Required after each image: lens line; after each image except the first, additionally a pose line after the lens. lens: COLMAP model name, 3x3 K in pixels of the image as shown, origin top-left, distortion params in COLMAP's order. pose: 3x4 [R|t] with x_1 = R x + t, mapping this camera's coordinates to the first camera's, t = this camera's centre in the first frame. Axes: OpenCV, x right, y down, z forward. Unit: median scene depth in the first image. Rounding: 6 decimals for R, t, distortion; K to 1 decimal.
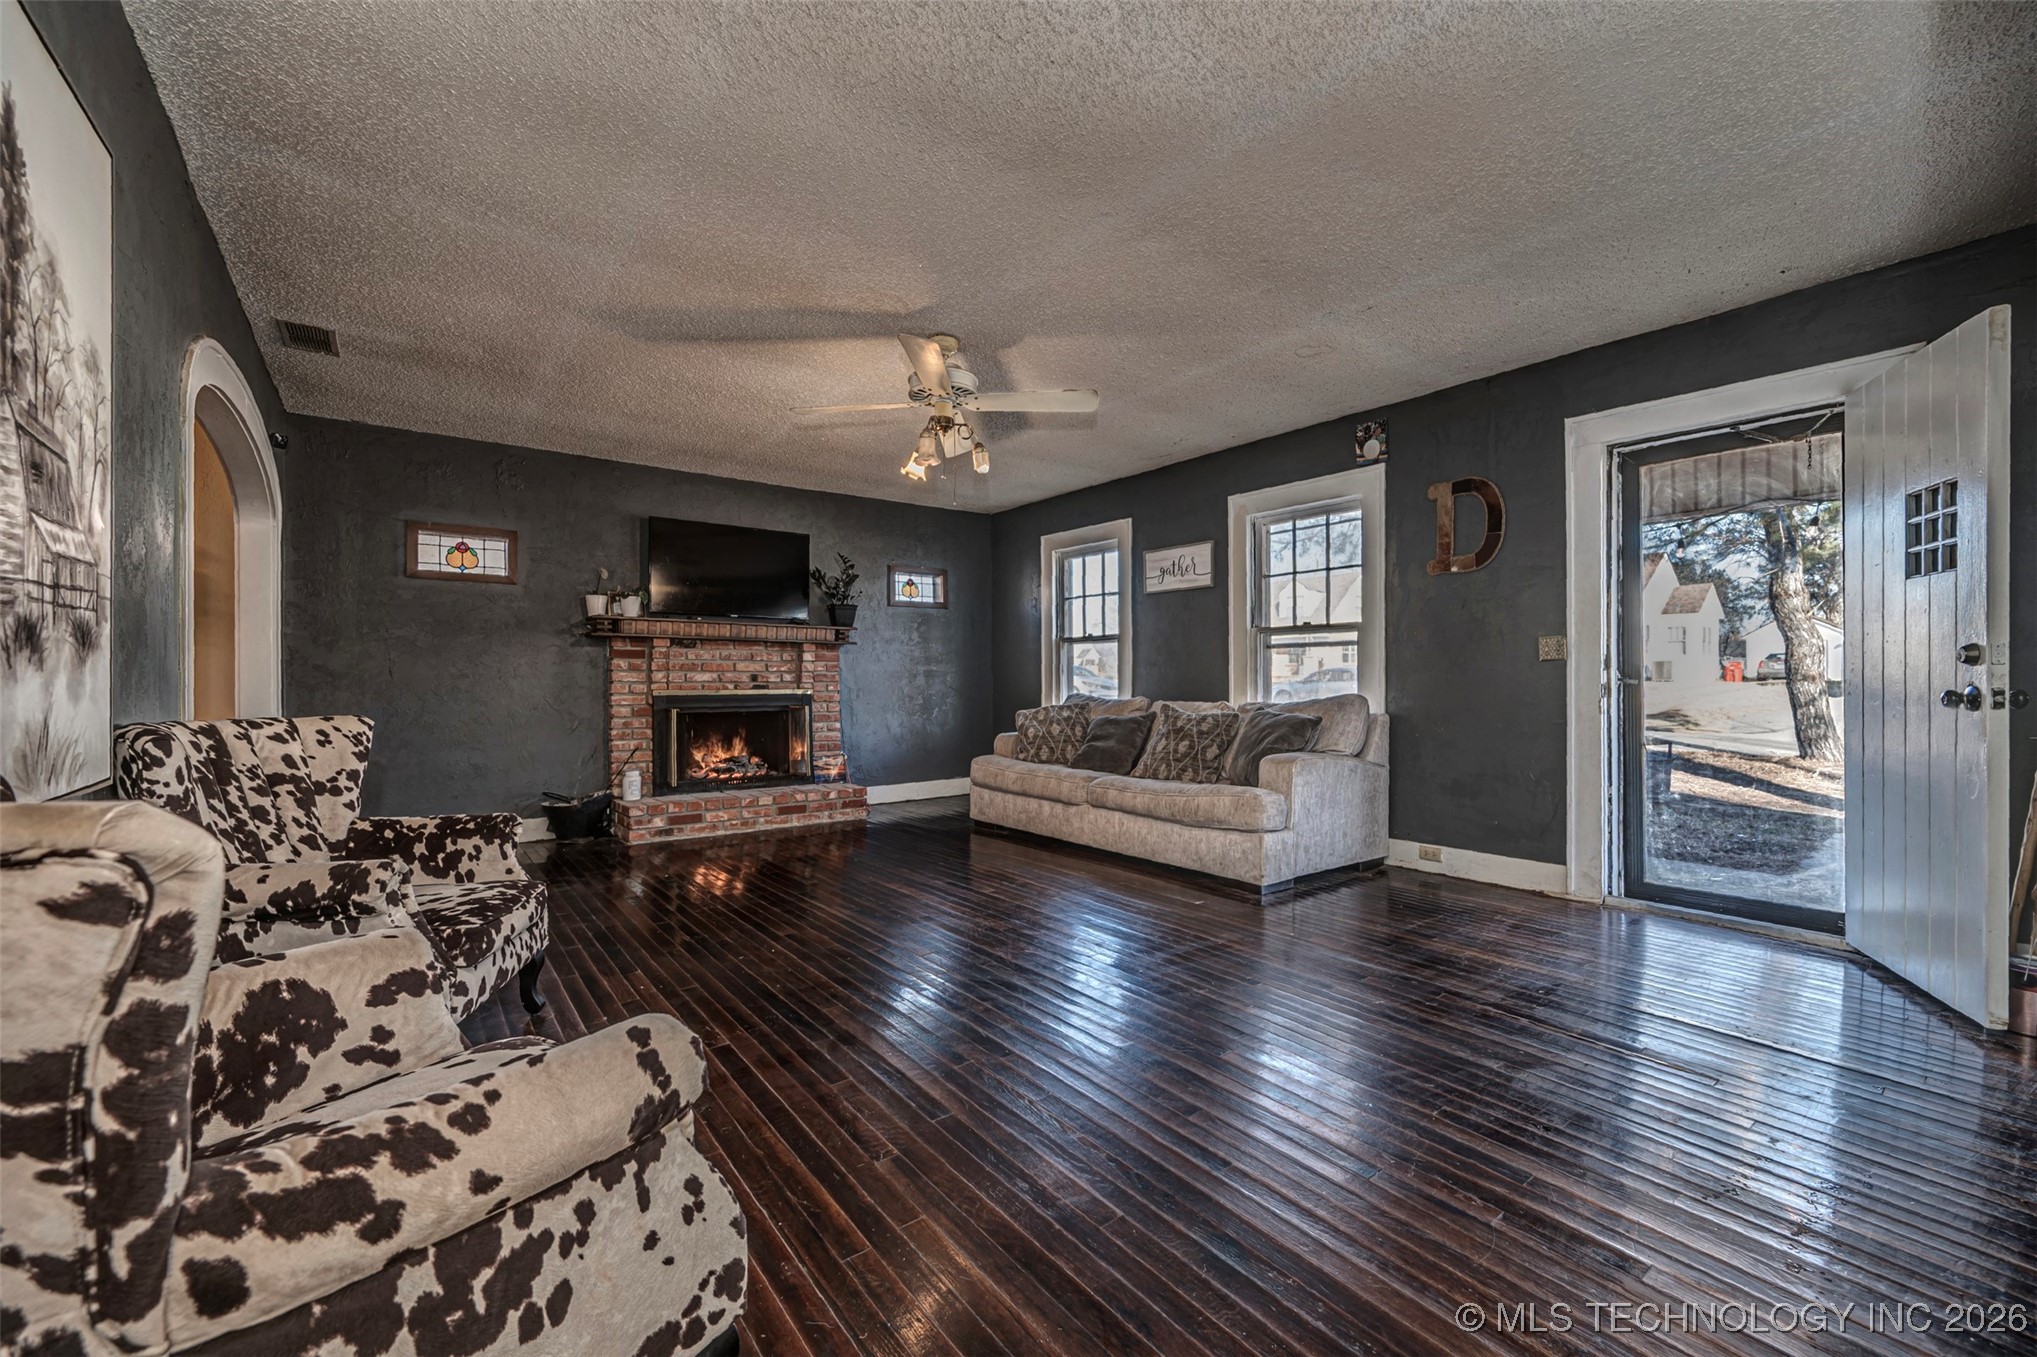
lens RADIAL K [[799.2, 0, 1005.9], [0, 799.2, 694.5], [0, 0, 1]] dist [-0.001698, -0.001666]
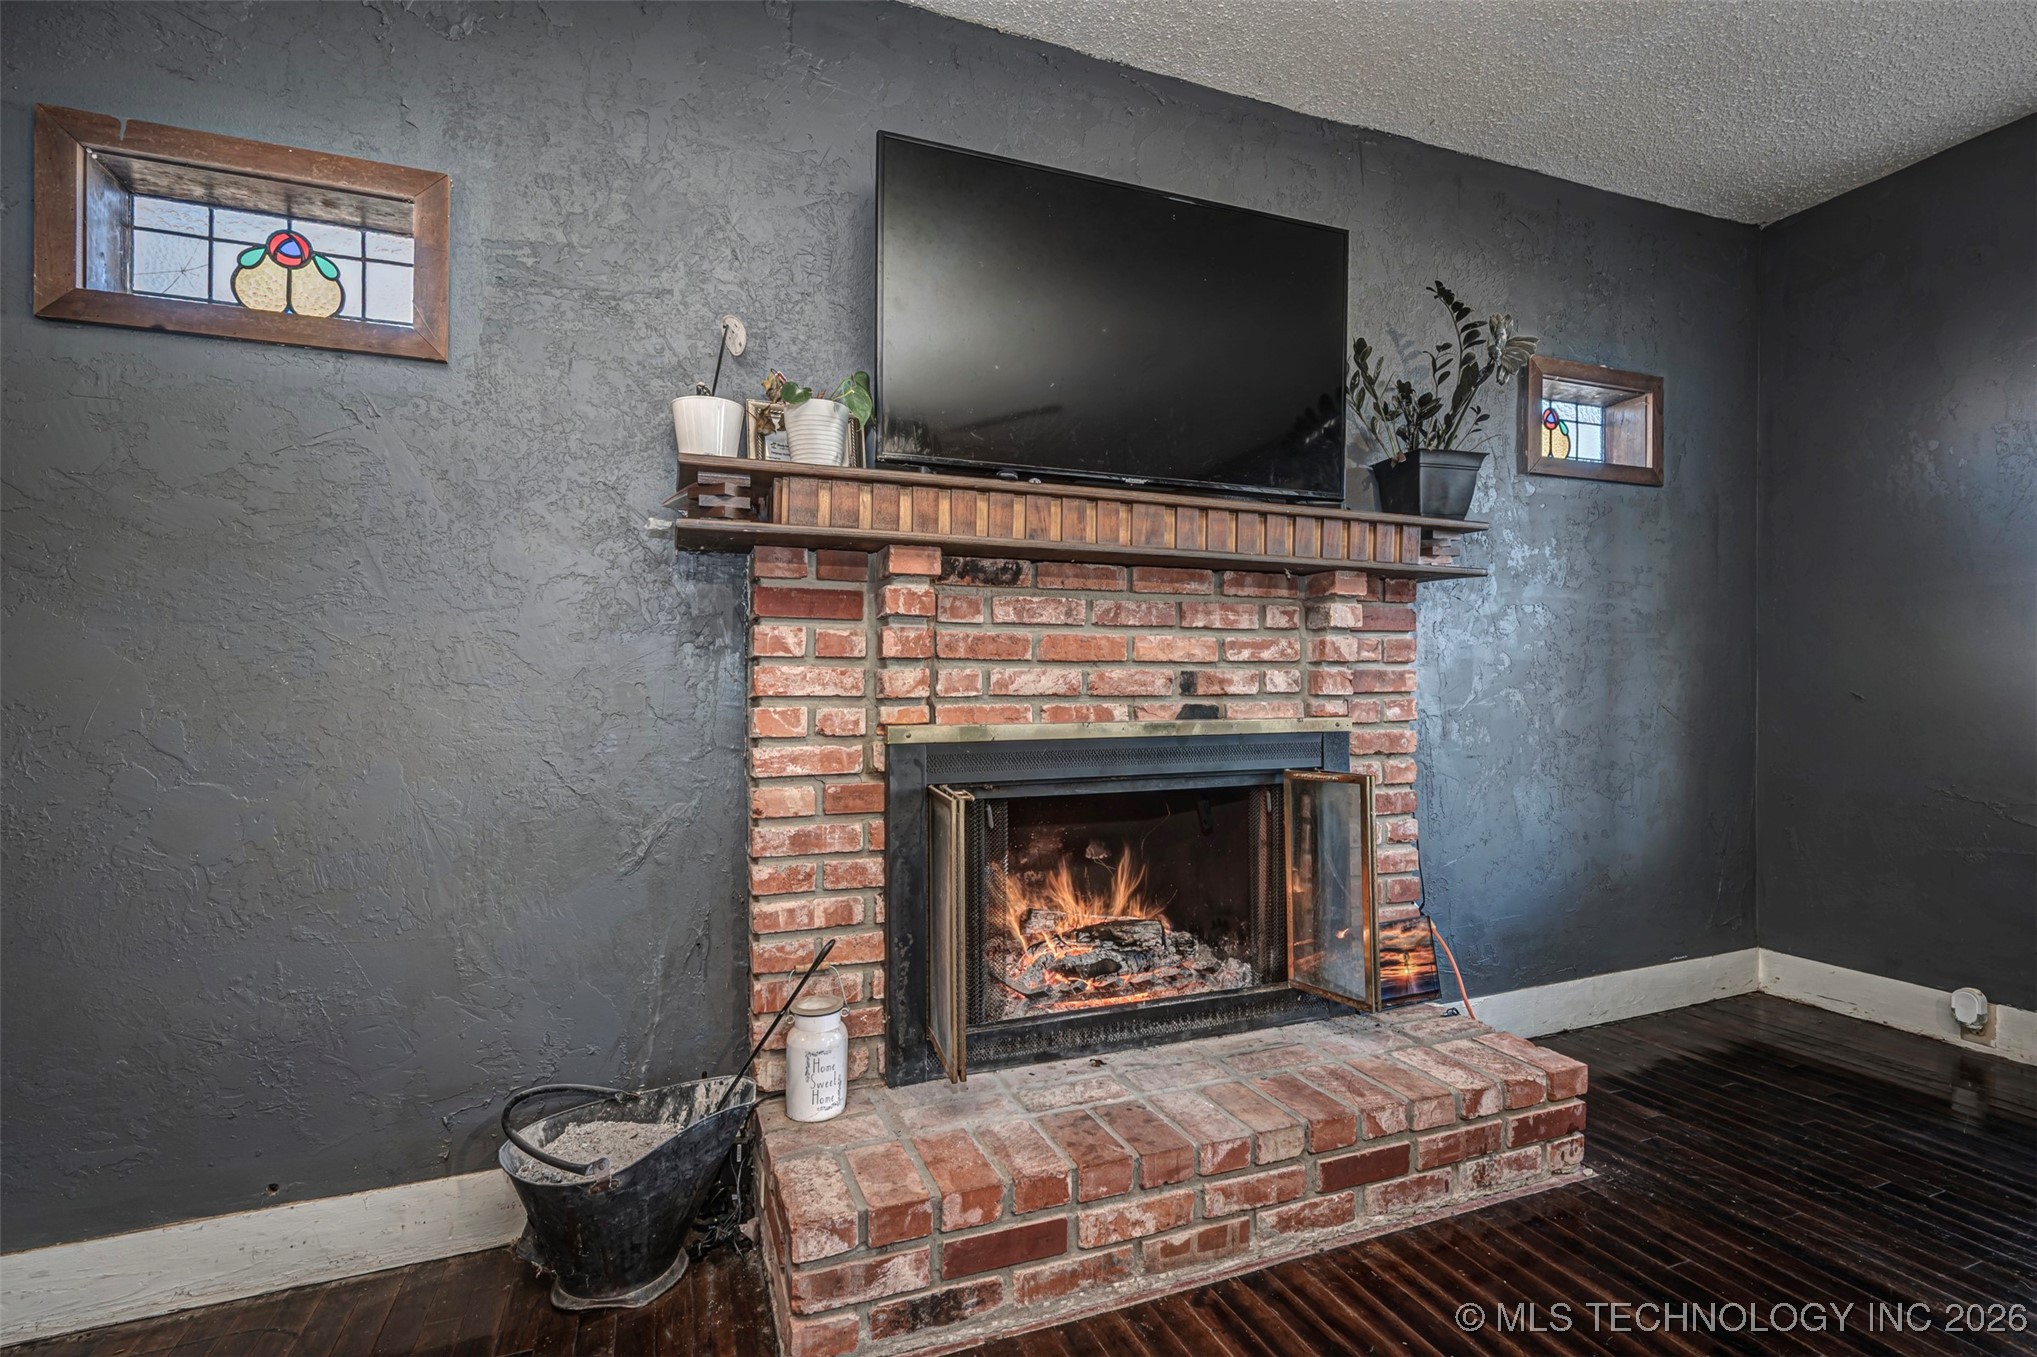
lens RADIAL K [[975.9, 0, 1062.0], [0, 975.9, 677.7], [0, 0, 1]] dist [0.005832, 0.000199]
pose [[0.971466, -0.009900, -0.236974, -0.296615], [0.002270, 0.999471, -0.032450, -0.011490], [0.237170, 0.030986, 0.970974, 0.671783]]
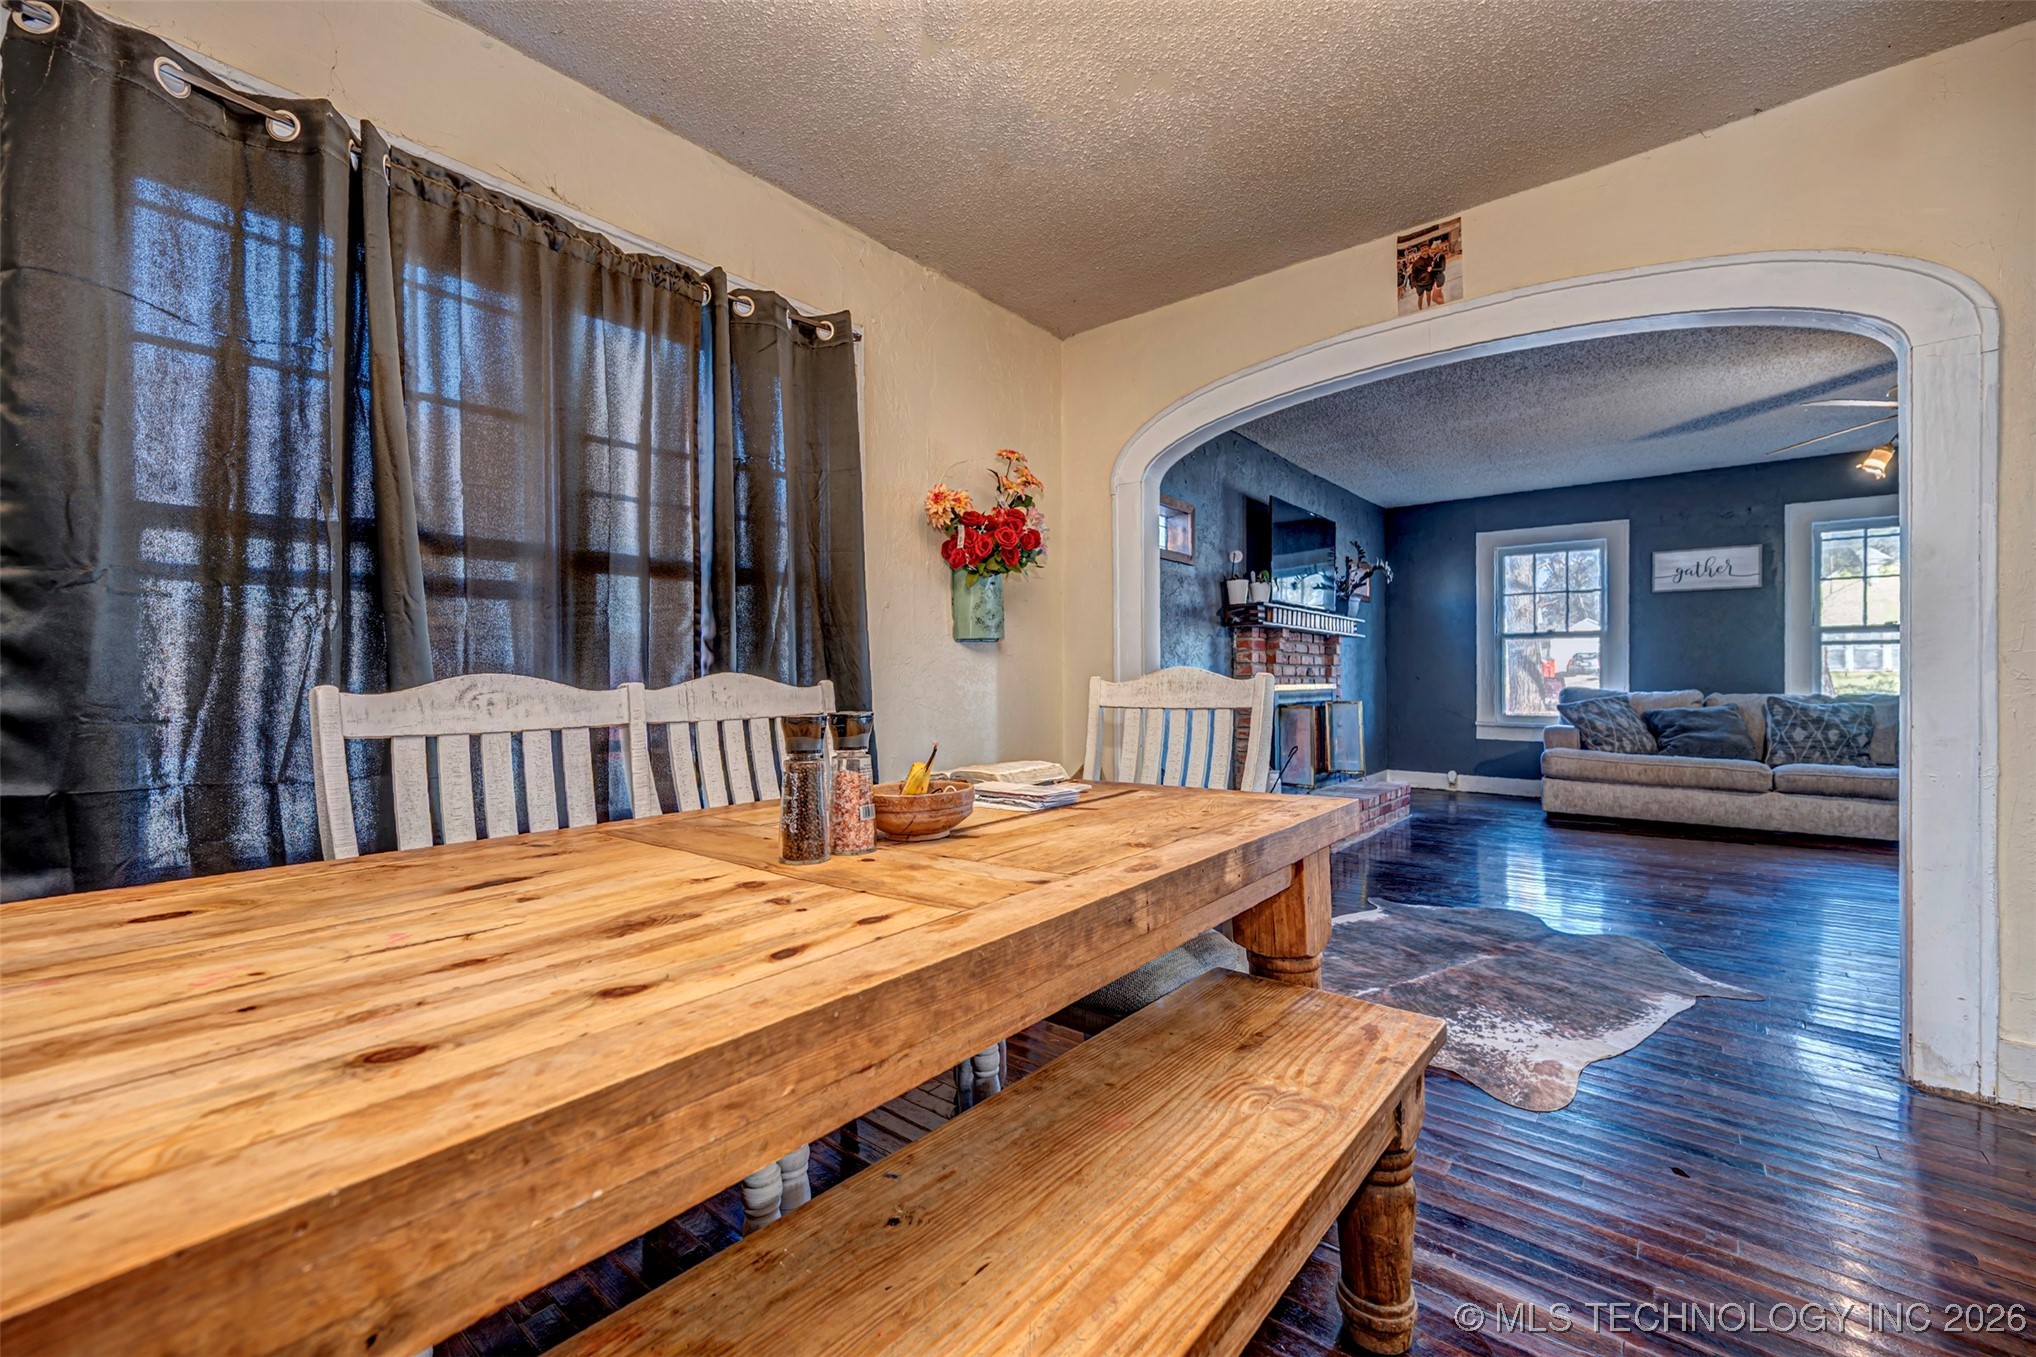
lens RADIAL K [[798.9, 0, 1014.0], [0, 798.9, 689.7], [0, 0, 1]] dist [-0.001698, -0.001666]
pose [[0.970974, -0.000793, 0.239182, -0.937981], [0.000535, 0.999999, 0.001142, 0.001414], [-0.239183, -0.000981, 0.970974, 0.183489]]
